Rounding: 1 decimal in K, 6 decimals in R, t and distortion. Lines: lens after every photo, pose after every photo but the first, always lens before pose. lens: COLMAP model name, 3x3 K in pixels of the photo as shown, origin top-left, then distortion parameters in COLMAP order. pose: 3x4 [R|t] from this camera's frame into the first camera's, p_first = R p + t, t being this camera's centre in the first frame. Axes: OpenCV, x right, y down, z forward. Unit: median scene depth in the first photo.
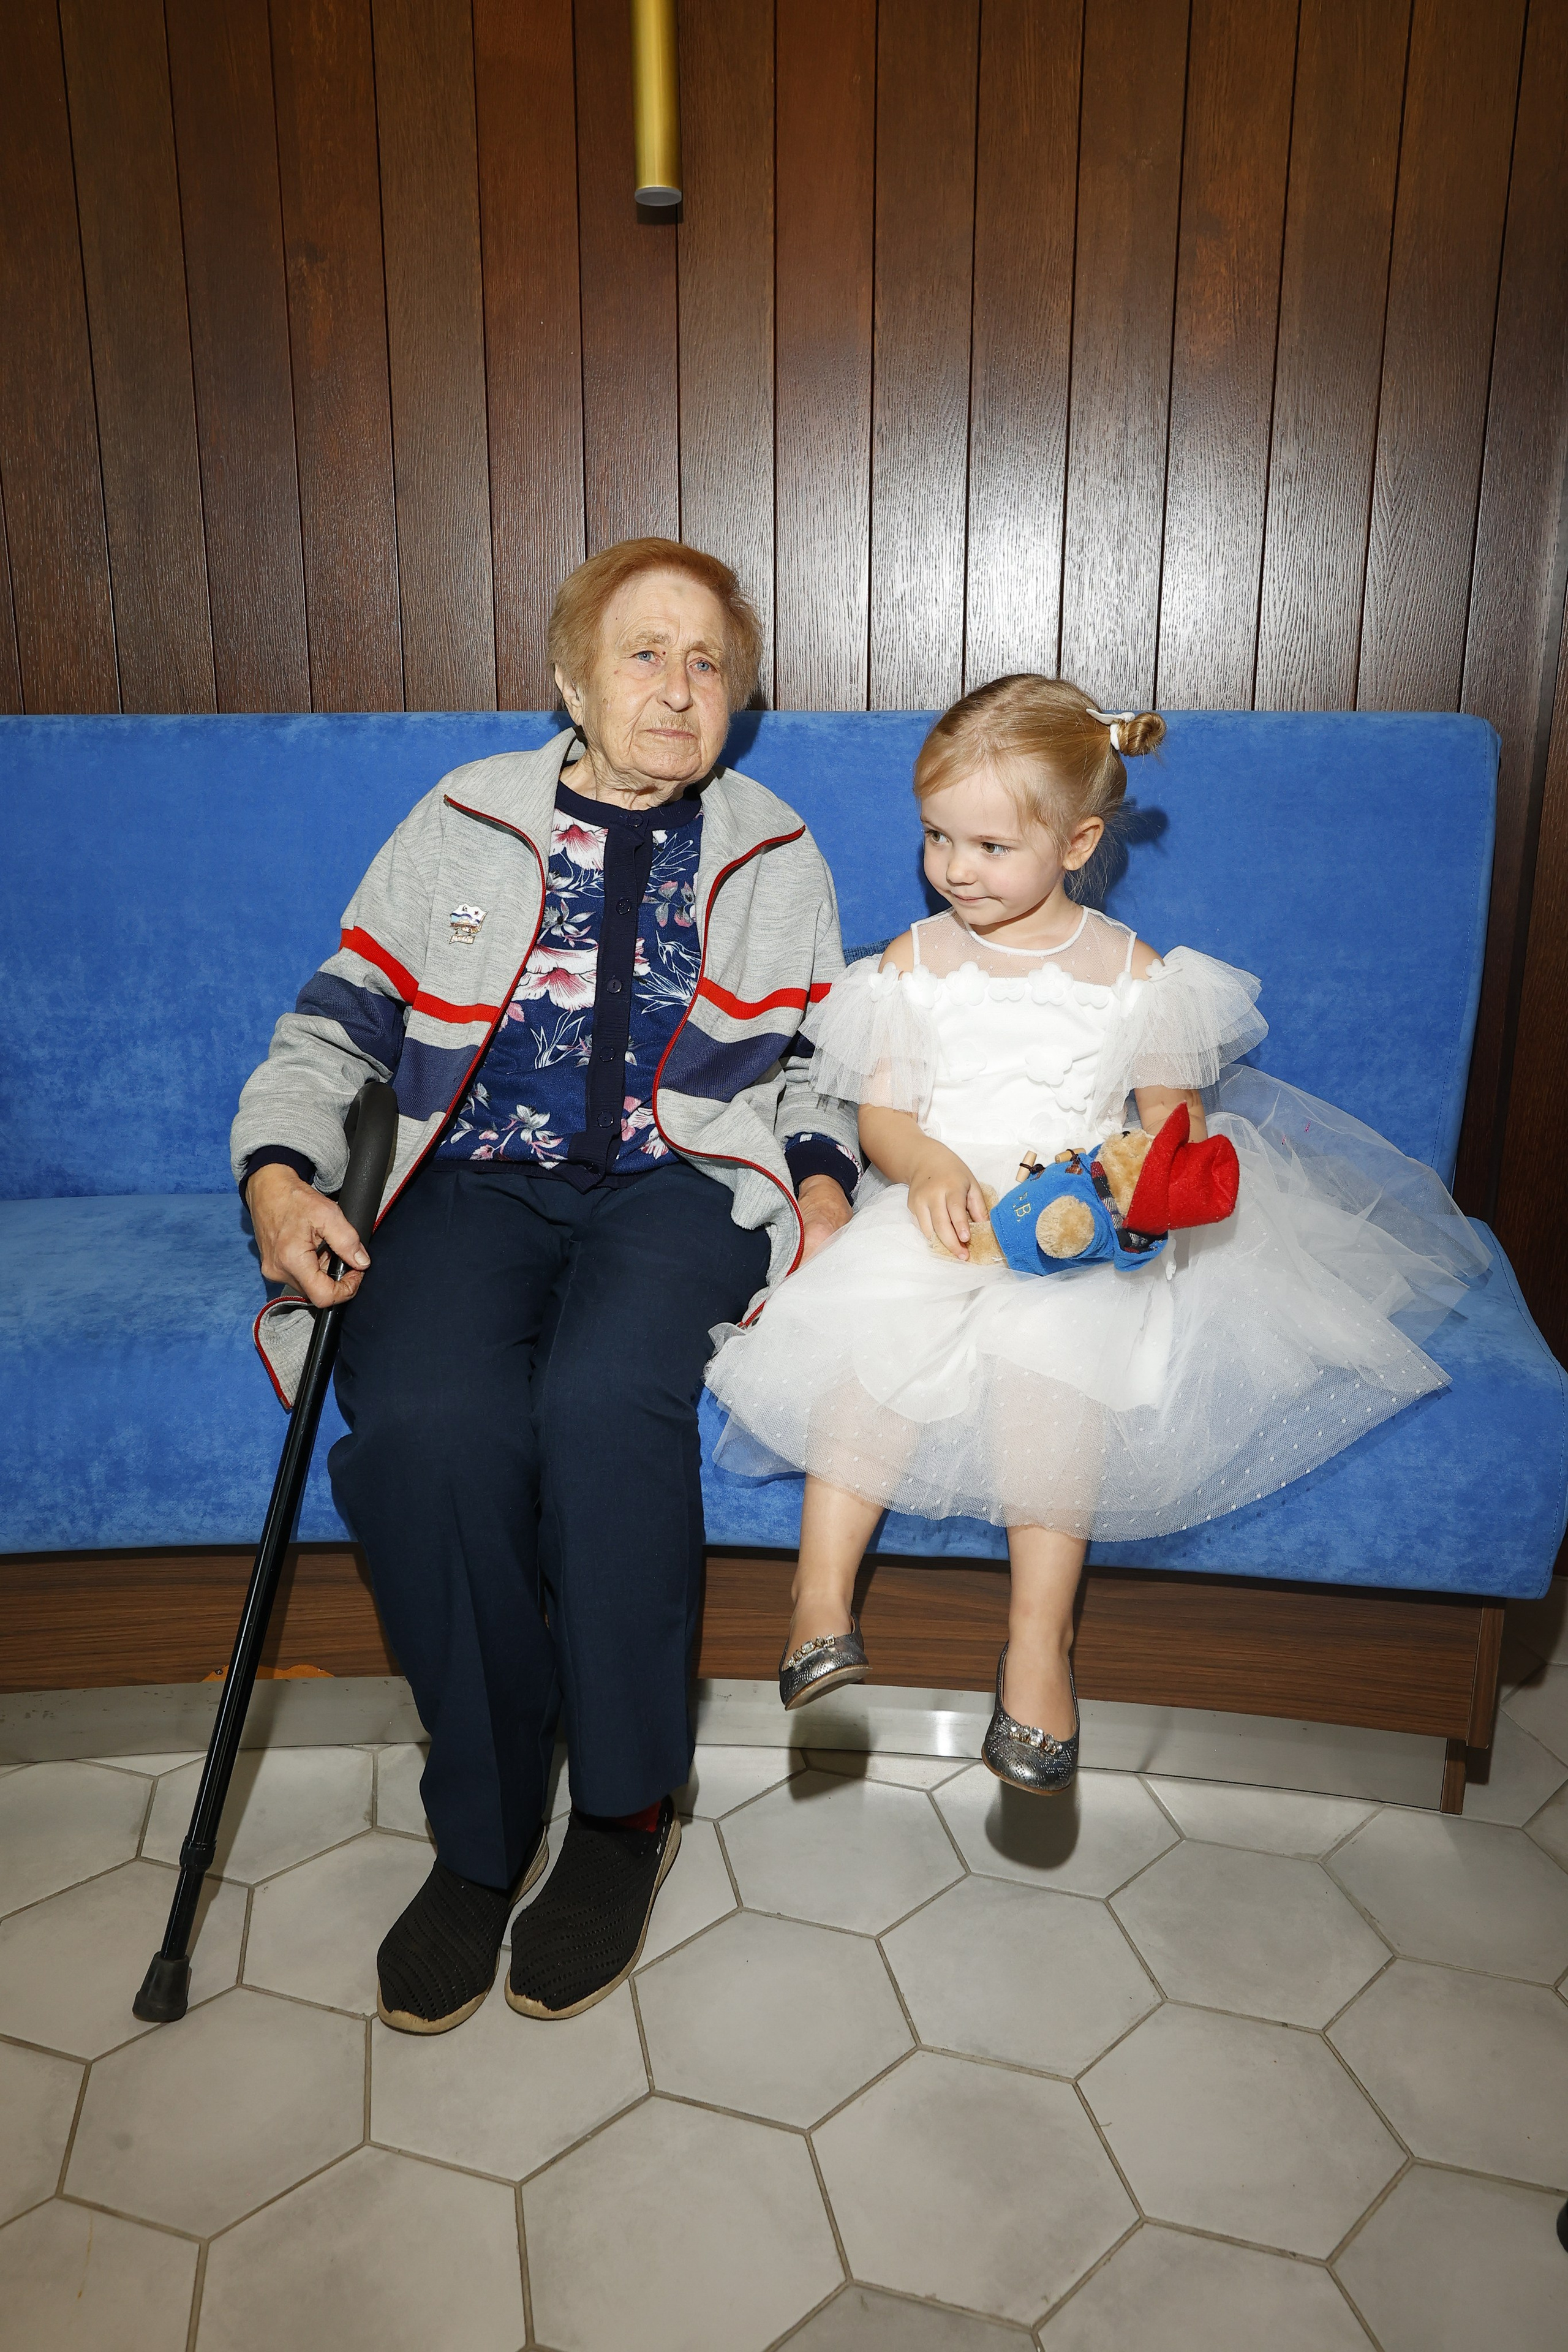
lens RADIAL K [[1640.9, 0, 782.6], [0, 1640.9, 1176.0], [0, 0, 1]] dist [-0.038569, 0.037736]
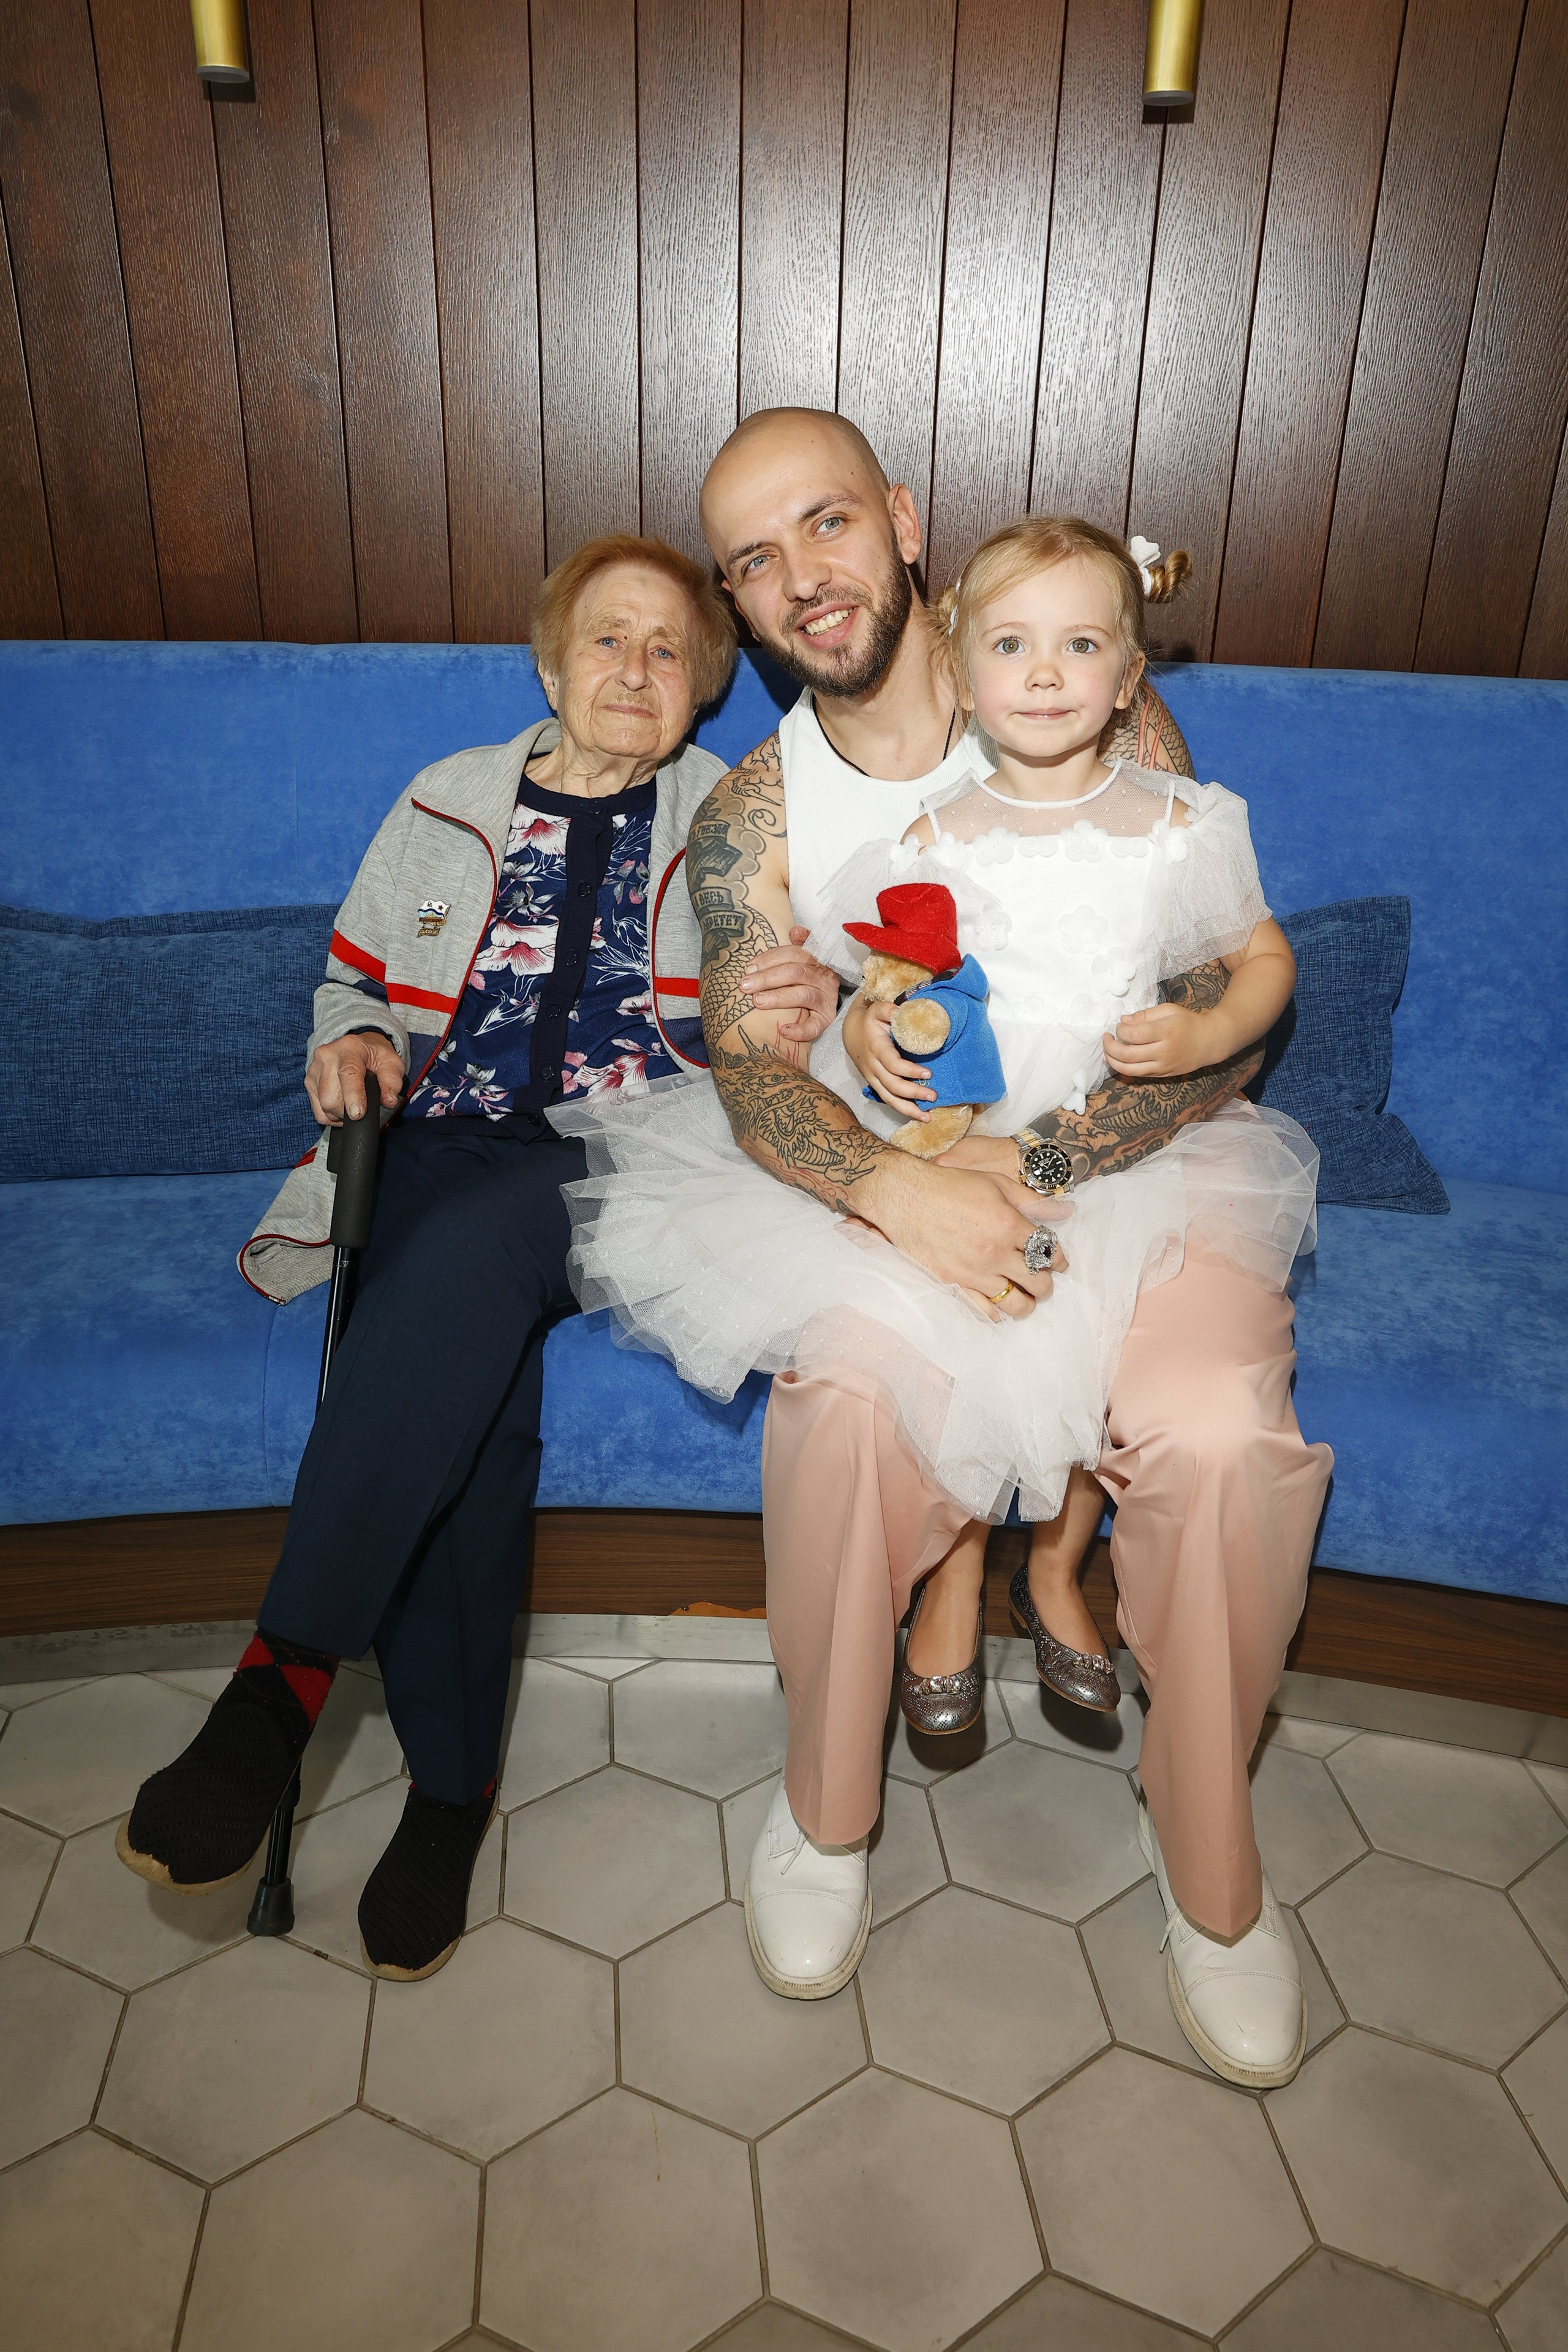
lens RADIAL K [[1640.9, 0, 778.8], [0, 1640.9, 1179.4], [0, 0, 1]] dist [-0.038569, 0.037736]
pose [[0.994219, 0.064814, -0.085600, -0.248530], [-0.049319, 0.983841, 0.172120, -0.206553], [0.095372, -0.166904, 0.981350, -0.032639]]
